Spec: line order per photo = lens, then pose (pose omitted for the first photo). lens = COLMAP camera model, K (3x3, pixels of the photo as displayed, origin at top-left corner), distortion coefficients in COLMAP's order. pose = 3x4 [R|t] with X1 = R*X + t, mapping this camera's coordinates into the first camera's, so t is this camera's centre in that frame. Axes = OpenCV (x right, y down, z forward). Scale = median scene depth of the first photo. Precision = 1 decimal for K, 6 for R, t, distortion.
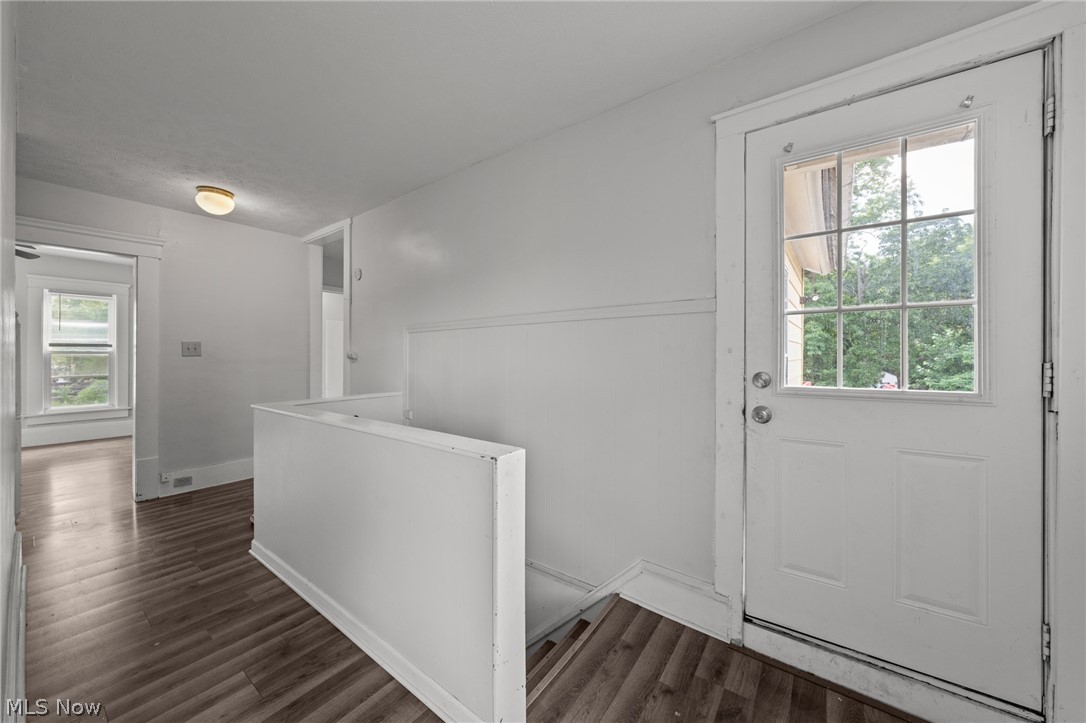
lens RADIAL K [[387.0, 0, 544.9], [0, 387.0, 356.3], [0, 0, 1]] dist [-0.000388, 0.000149]
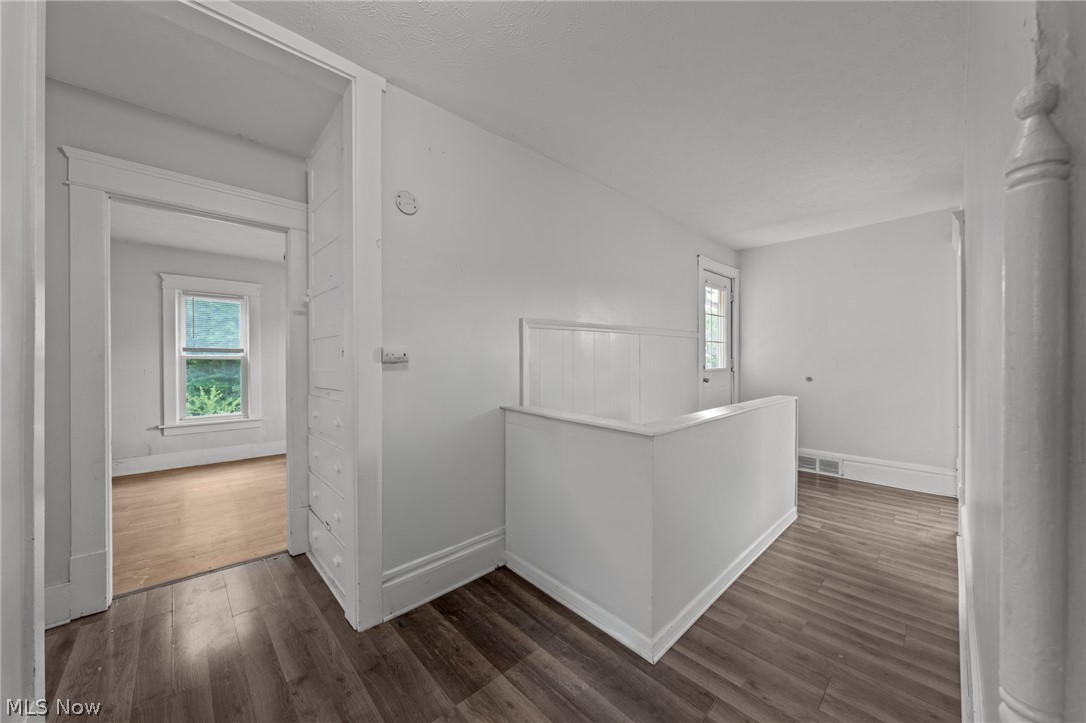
lens RADIAL K [[387.0, 0, 542.7], [0, 387.0, 360.5], [0, 0, 1]] dist [-0.000388, 0.000149]
pose [[0.178963, -0.000304, 0.983856, -1.745136], [0.010590, 0.999943, -0.001617, 0.008463], [-0.983799, 0.010708, 0.178956, 1.300722]]
